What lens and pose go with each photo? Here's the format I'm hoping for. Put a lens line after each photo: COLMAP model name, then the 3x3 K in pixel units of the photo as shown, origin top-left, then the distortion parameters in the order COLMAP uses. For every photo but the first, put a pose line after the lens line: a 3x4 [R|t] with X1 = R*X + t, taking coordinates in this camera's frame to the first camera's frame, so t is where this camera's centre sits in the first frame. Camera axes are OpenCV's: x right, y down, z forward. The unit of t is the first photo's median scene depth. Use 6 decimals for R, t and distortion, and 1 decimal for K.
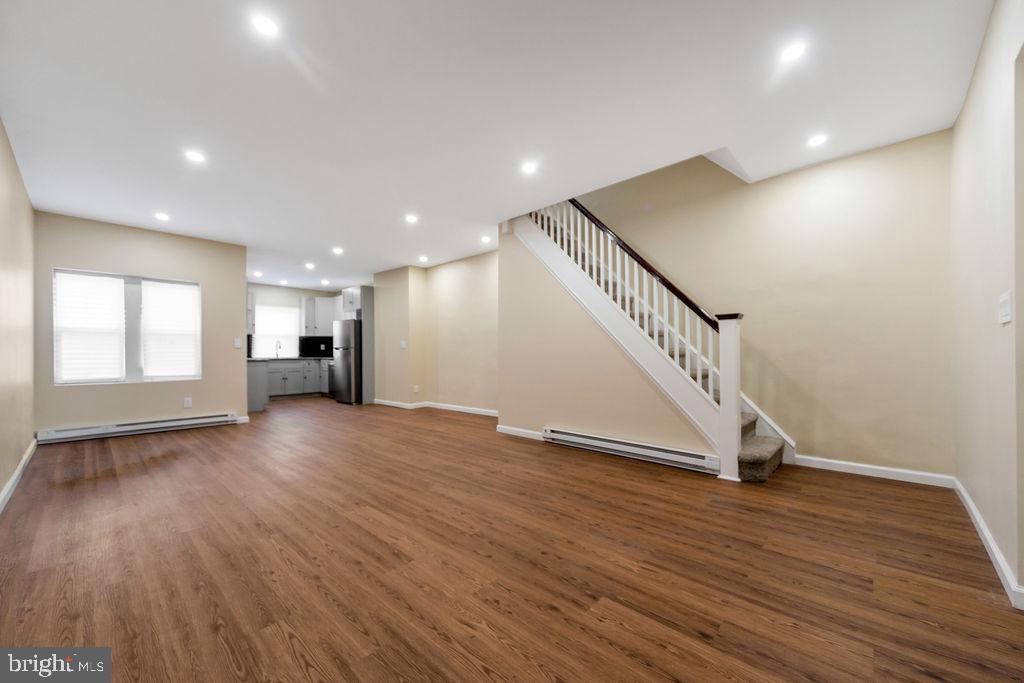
lens RADIAL K [[391.5, 0, 514.0], [0, 391.5, 355.4], [0, 0, 1]] dist [0.011189, -0.001539]
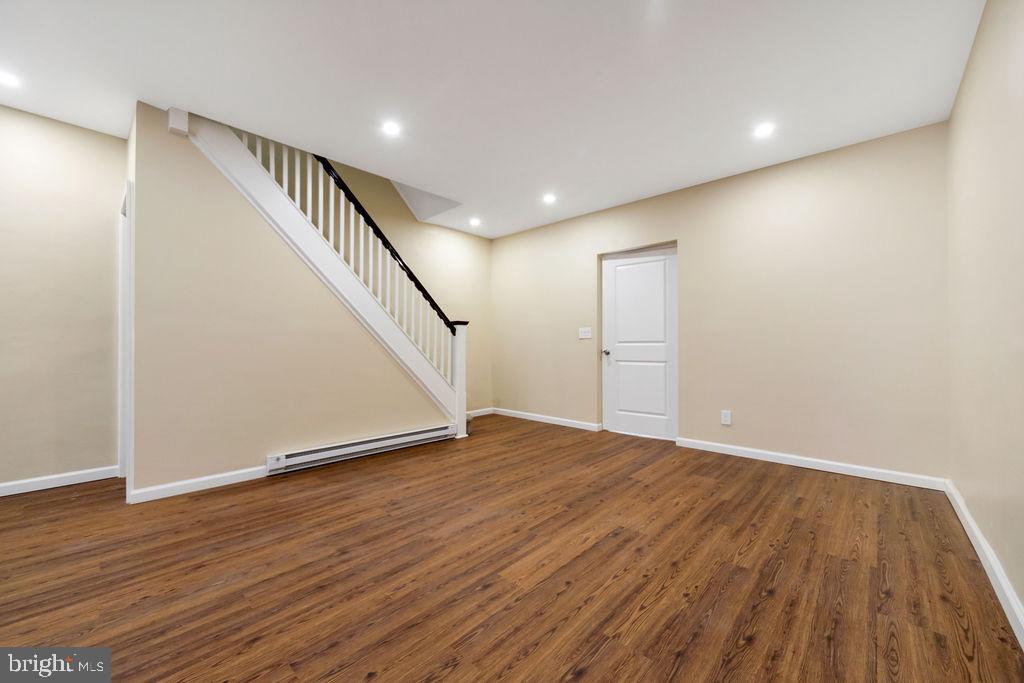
lens RADIAL K [[395.8, 0, 517.2], [0, 395.8, 339.4], [0, 0, 1]] dist [0.003257, 0.000000]
pose [[-0.007436, 0.021875, 0.999733, -0.768642], [0.004475, 0.999751, -0.021842, -0.004603], [-0.999962, 0.004312, -0.007532, 0.700606]]
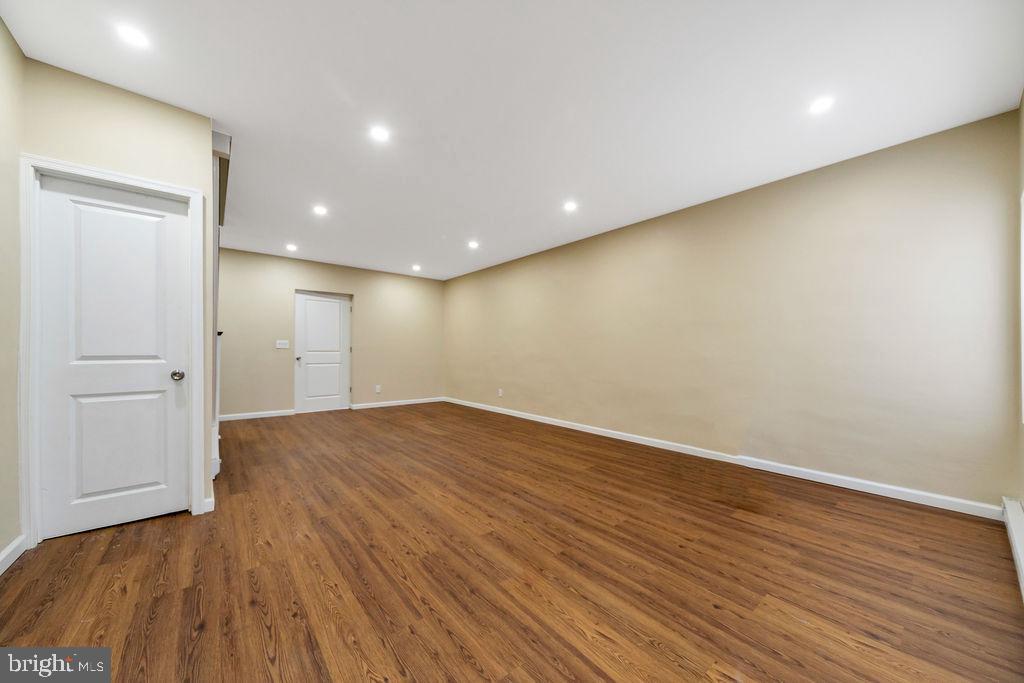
lens RADIAL K [[361.1, 0, 507.0], [0, 361.1, 350.6], [0, 0, 1]] dist [0.008383, -0.000020]
pose [[-0.989512, 0.000330, 0.144448, -0.687170], [0.000380, 1.000000, 0.000314, -0.026035], [-0.144448, 0.000365, -0.989512, 1.961635]]
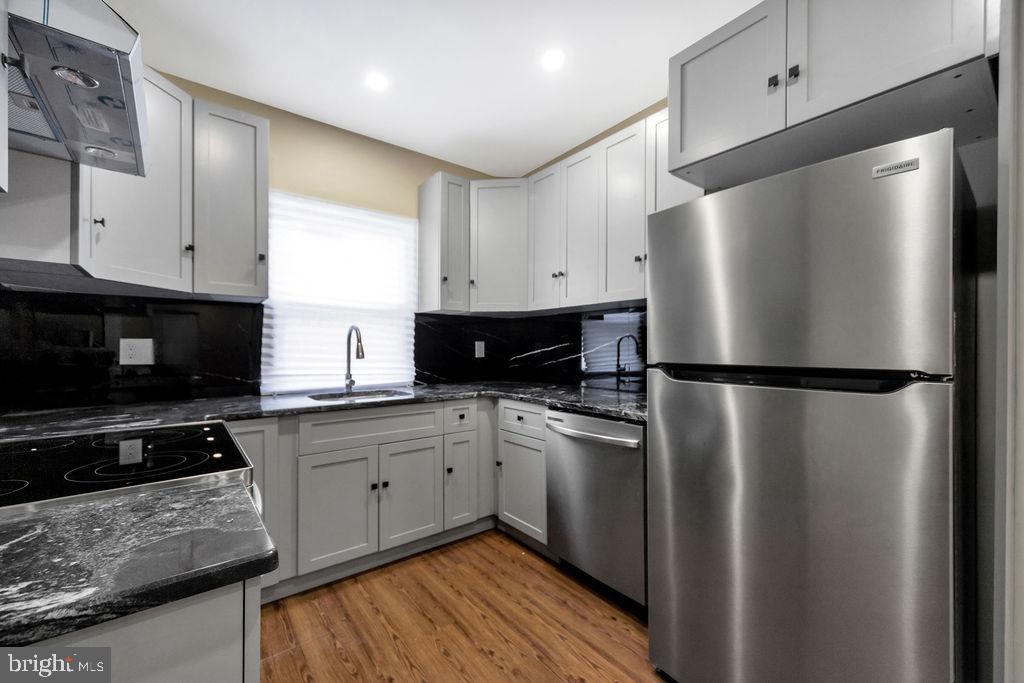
lens RADIAL K [[409.2, 0, 517.3], [0, 409.2, 343.5], [0, 0, 1]] dist [0.004619, -0.000042]
pose [[0.990393, 0.002191, -0.138262, -1.096653], [-0.004503, 0.999855, -0.016412, -0.055421], [0.138206, 0.016877, 0.990260, 1.800924]]
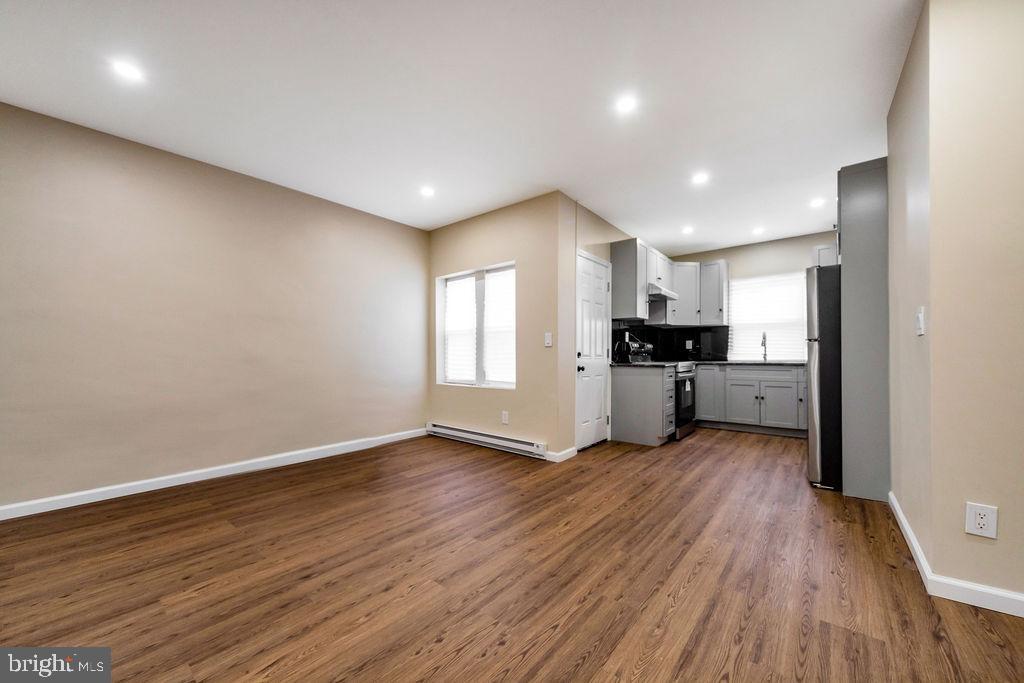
lens RADIAL K [[391.5, 0, 518.3], [0, 391.5, 340.6], [0, 0, 1]] dist [0.011189, -0.001539]
pose [[0.060435, -0.035908, -0.997526, -0.073414], [-0.002966, 0.999342, -0.036153, -0.007110], [0.998168, 0.005143, 0.060288, 1.446659]]
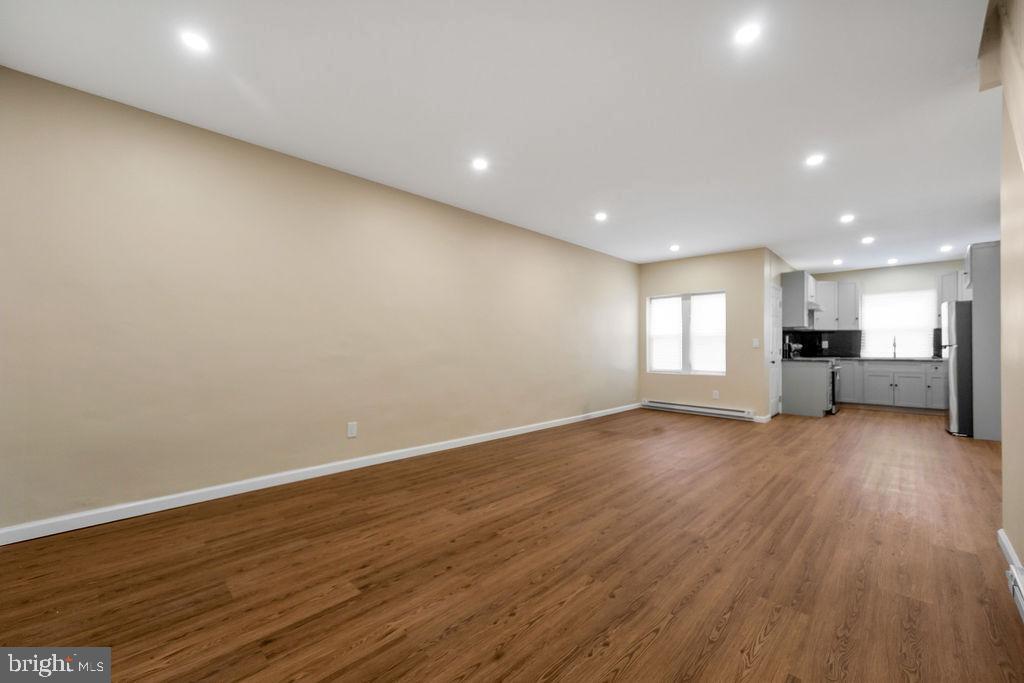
lens RADIAL K [[409.2, 0, 511.1], [0, 409.2, 342.2], [0, 0, 1]] dist [0.004619, -0.000042]
pose [[-0.039249, -0.010706, -0.999172, 0.602807], [-0.008262, 0.999912, -0.010390, -0.027017], [0.999195, 0.007847, -0.039334, 0.654351]]
